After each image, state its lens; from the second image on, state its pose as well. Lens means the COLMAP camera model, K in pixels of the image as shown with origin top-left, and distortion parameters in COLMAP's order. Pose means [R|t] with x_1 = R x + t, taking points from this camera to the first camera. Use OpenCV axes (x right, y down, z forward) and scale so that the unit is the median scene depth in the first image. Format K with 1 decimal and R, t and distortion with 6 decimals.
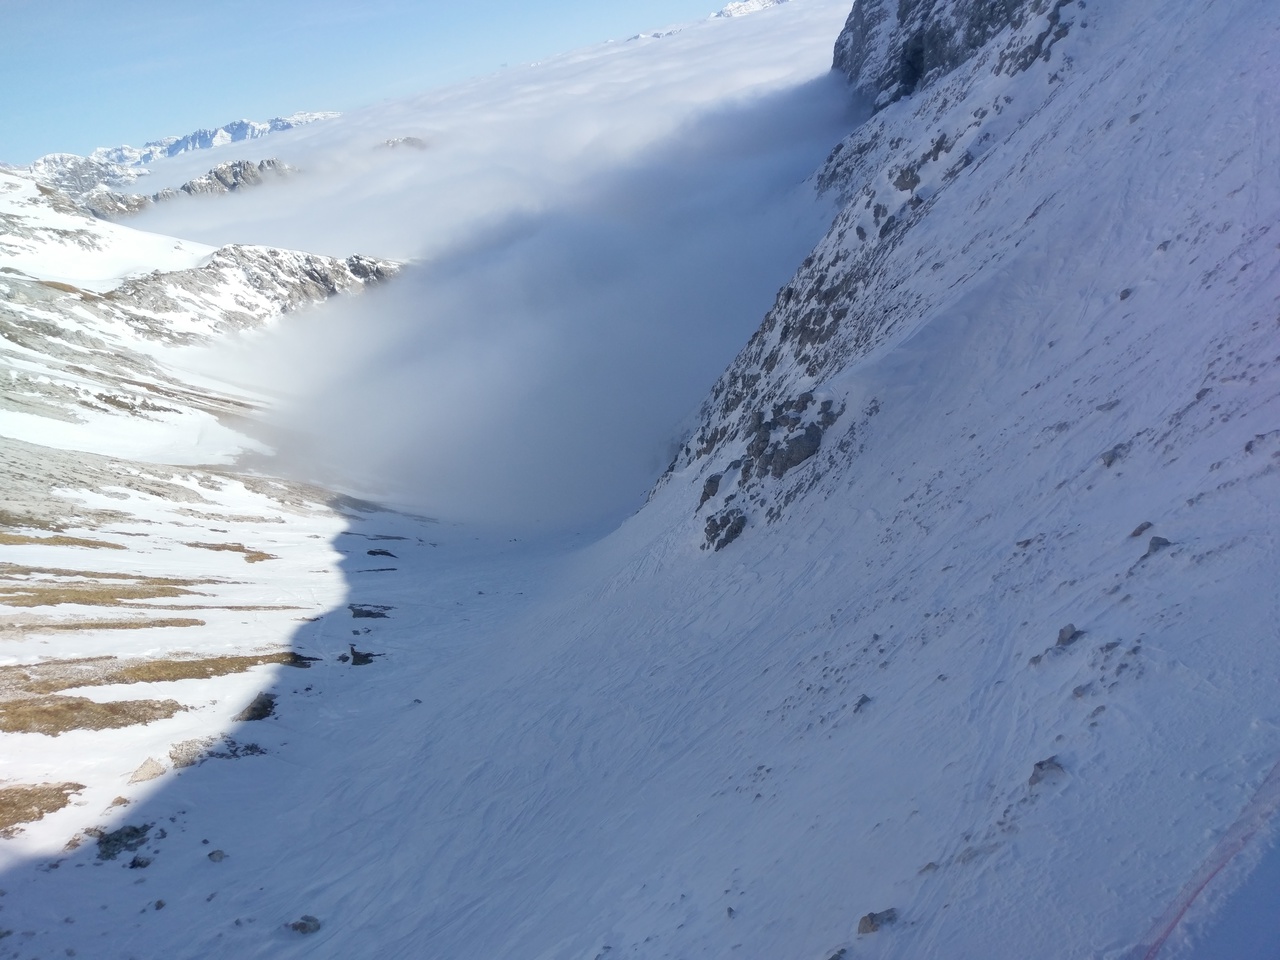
lens RADIAL K [[997.2, 0, 645.8], [0, 997.2, 474.9], [0, 0, 1]] dist [0.063918, -0.076021]
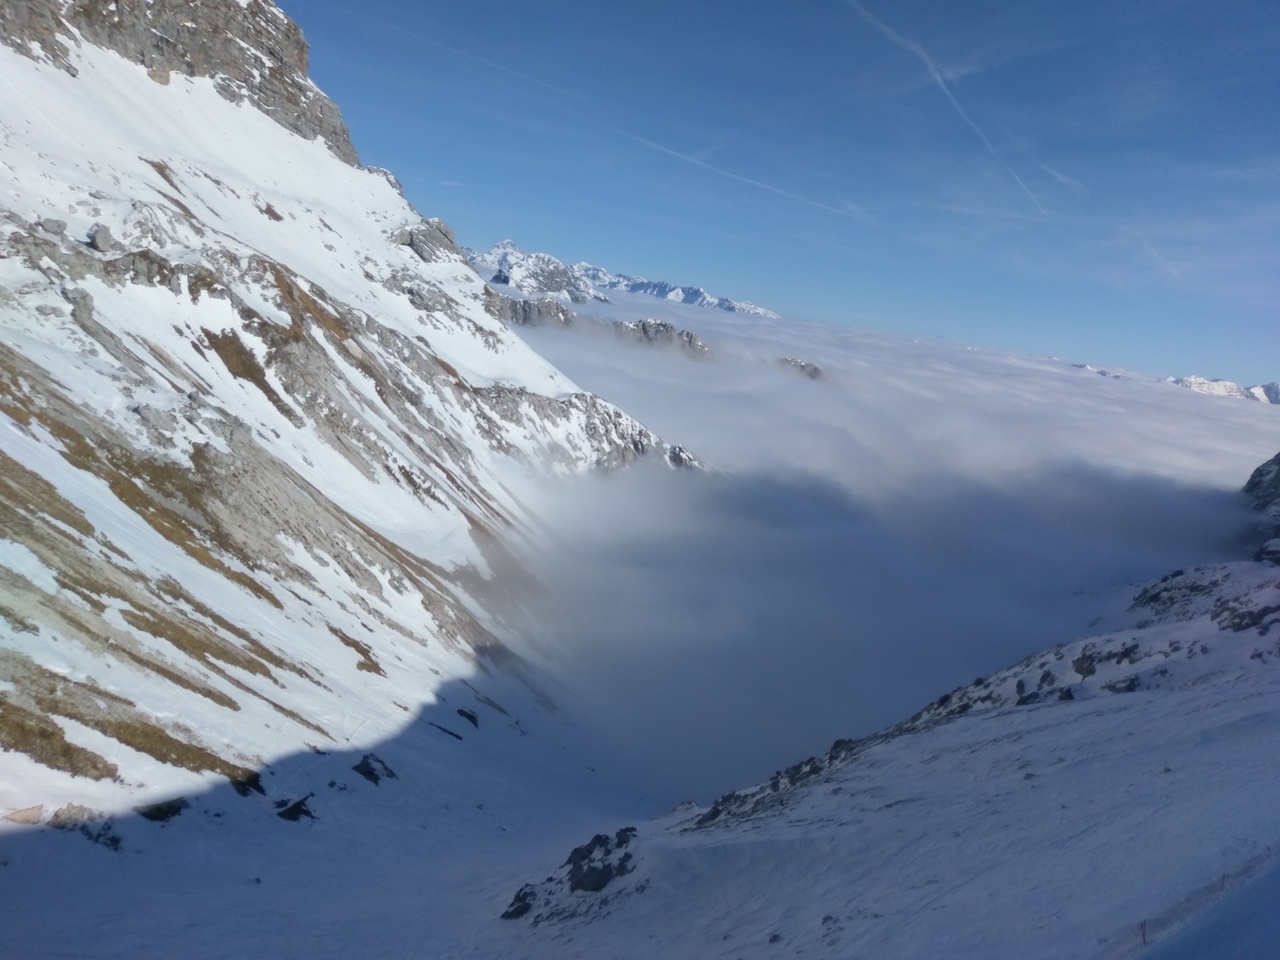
lens RADIAL K [[997.2, 0, 628.5], [0, 997.2, 490.0], [0, 0, 1]] dist [0.063918, -0.076021]
pose [[0.827499, 0.446983, -0.339781, 0.082508], [-0.503756, 0.858298, -0.097748, -0.067362], [0.247942, 0.252053, 0.935411, -0.025546]]
